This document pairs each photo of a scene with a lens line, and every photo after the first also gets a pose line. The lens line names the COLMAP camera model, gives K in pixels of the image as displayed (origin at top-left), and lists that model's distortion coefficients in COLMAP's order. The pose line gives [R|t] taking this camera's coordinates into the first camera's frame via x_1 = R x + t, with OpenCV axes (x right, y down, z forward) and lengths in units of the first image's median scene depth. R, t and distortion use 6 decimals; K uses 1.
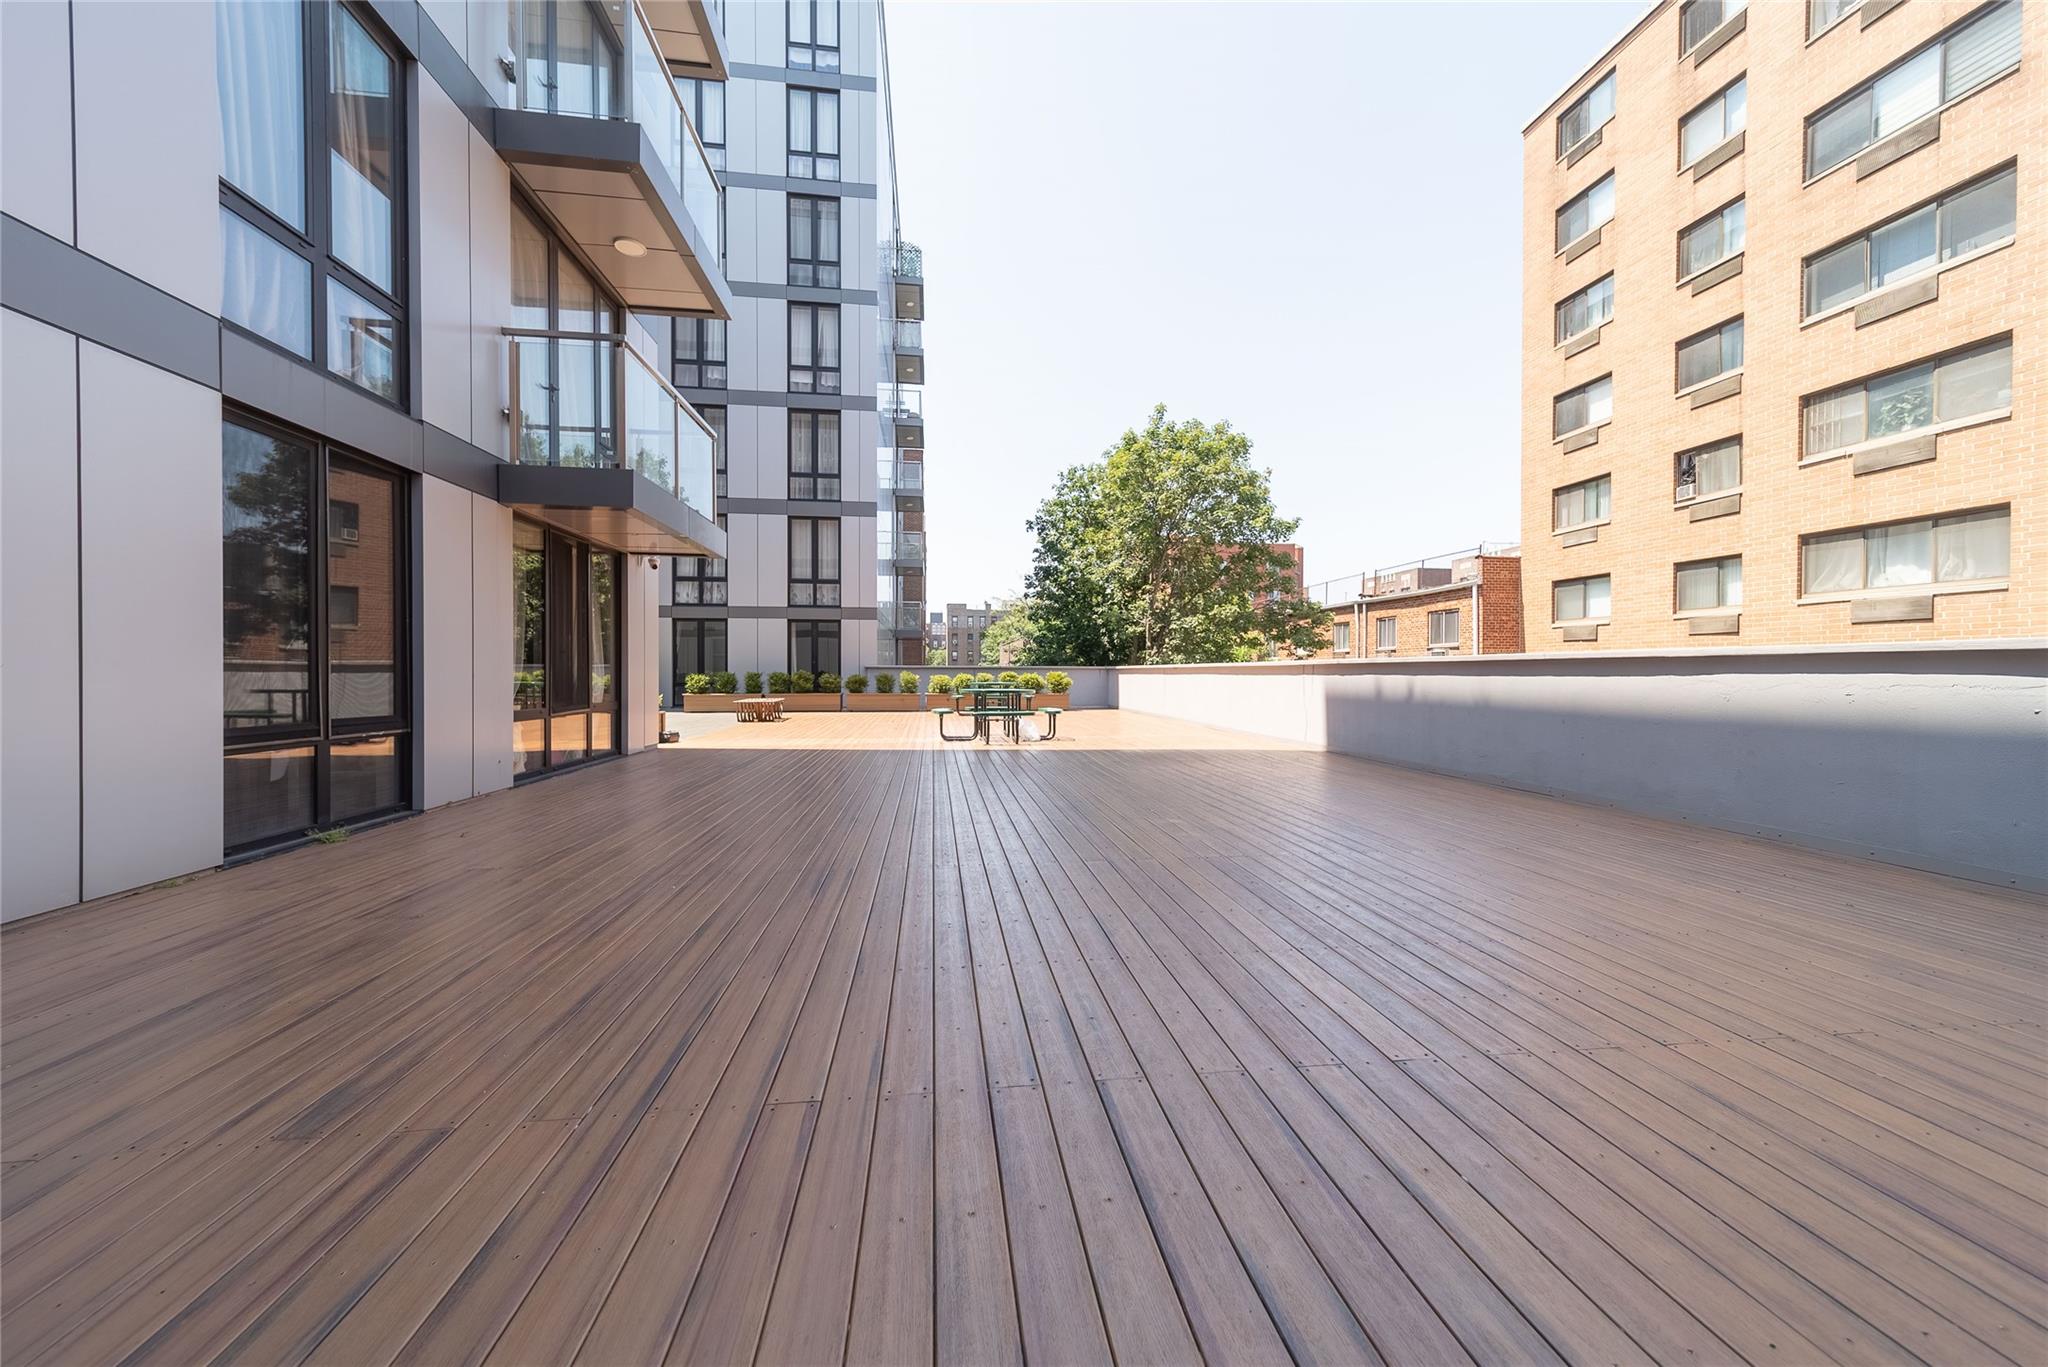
lens RADIAL K [[727.3, 0, 1017.8], [0, 727.3, 658.9], [0, 0, 1]] dist [0.012540, -0.000096]
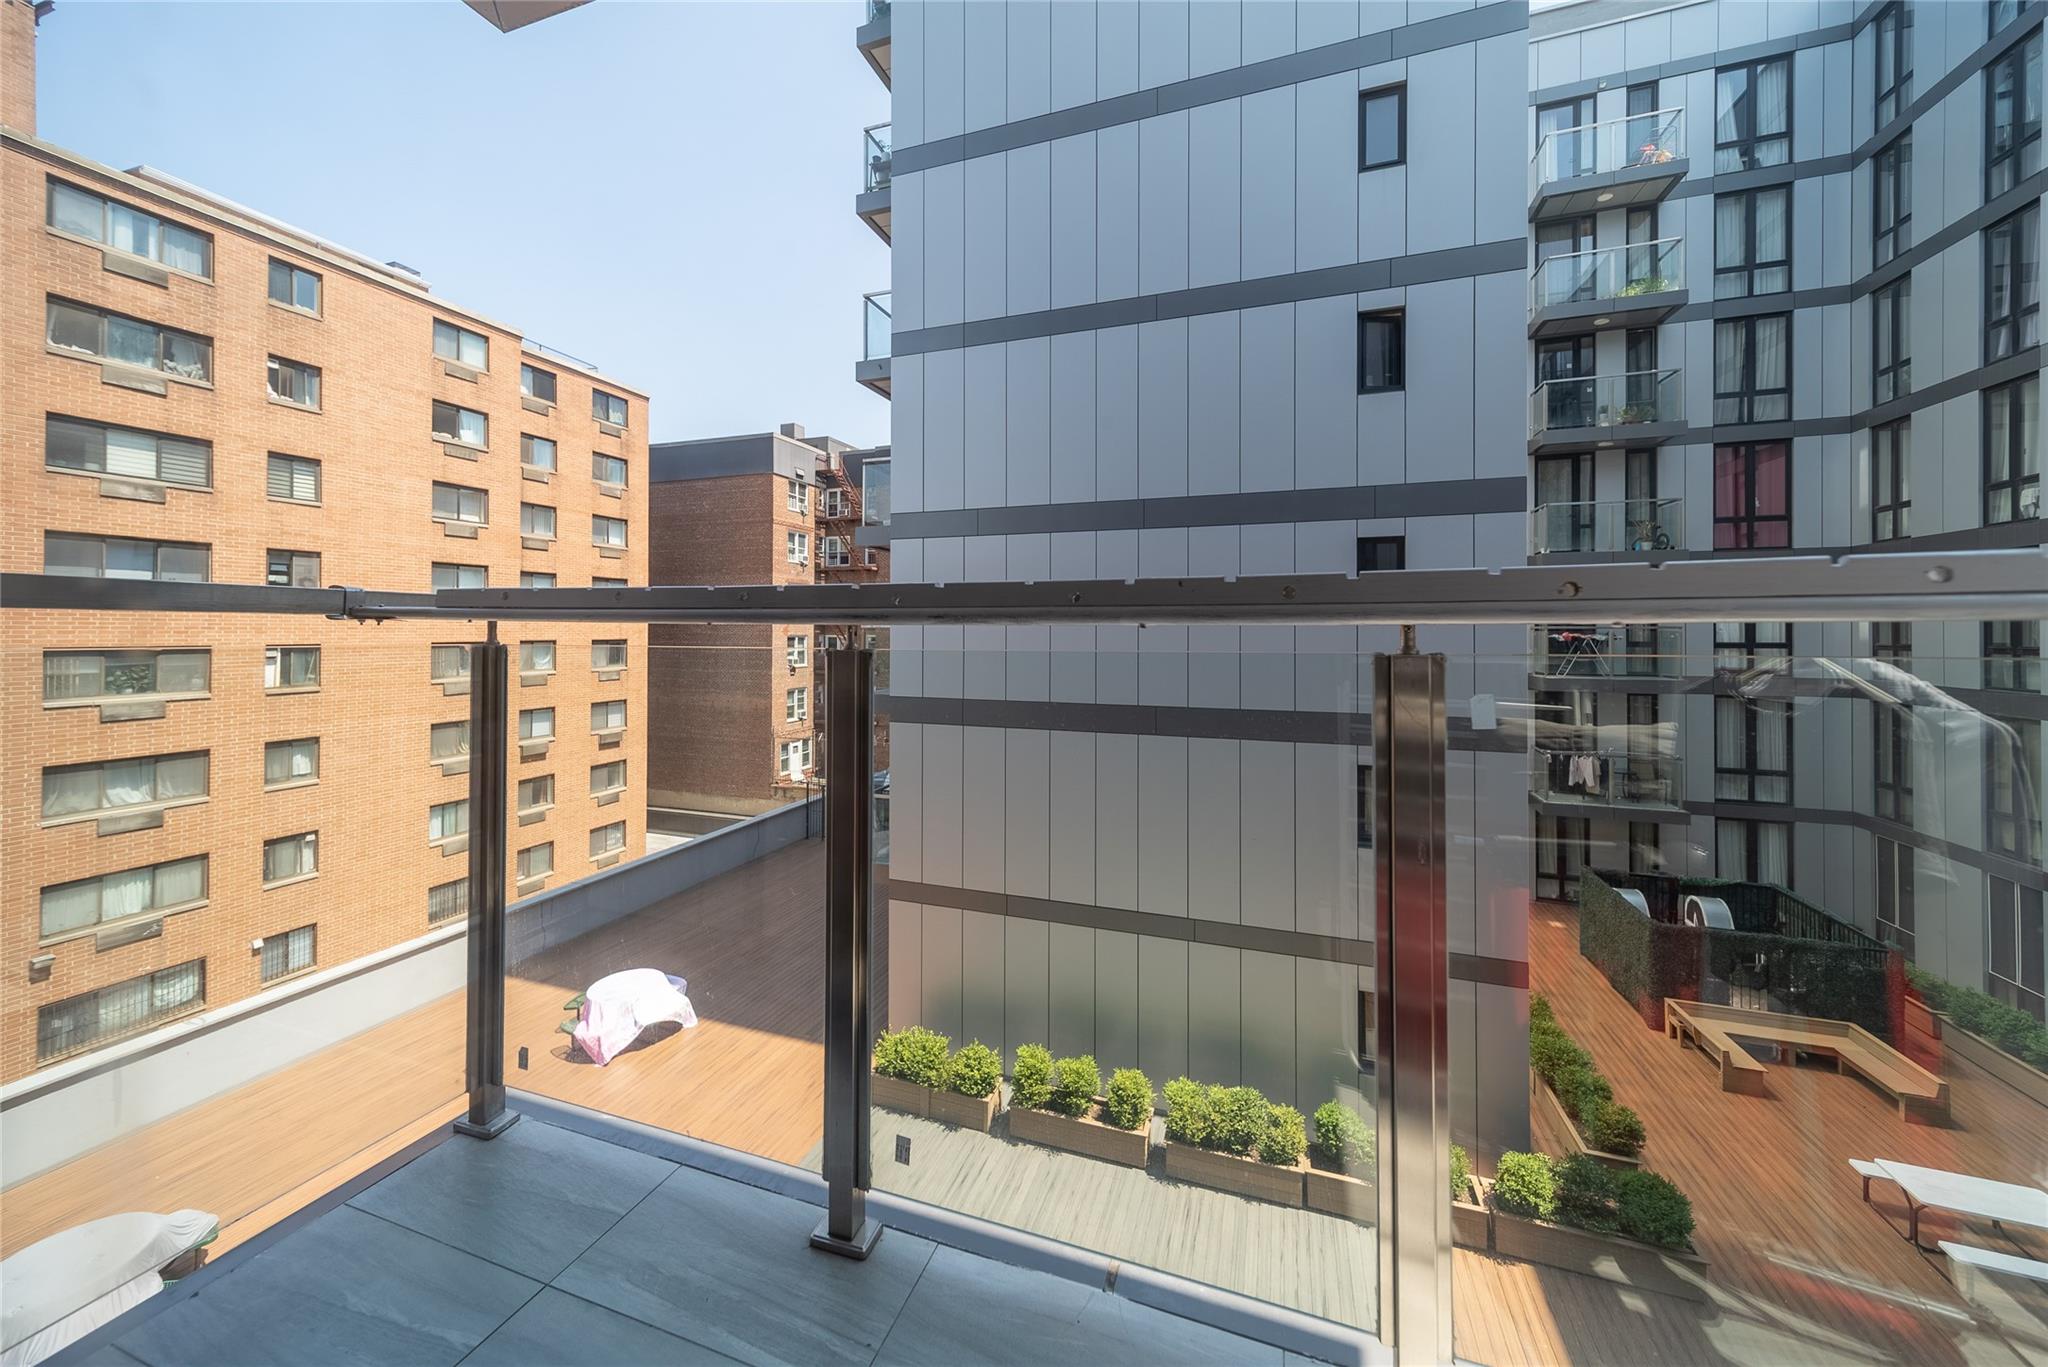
lens RADIAL K [[727.3, 0, 1017.8], [0, 727.3, 658.9], [0, 0, 1]] dist [0.012540, -0.000096]
pose [[-0.898060, -0.002223, 0.439867, -0.892124], [-0.000870, 0.999994, 0.003277, -0.370510], [-0.439872, 0.002561, -0.898057, 1.486062]]
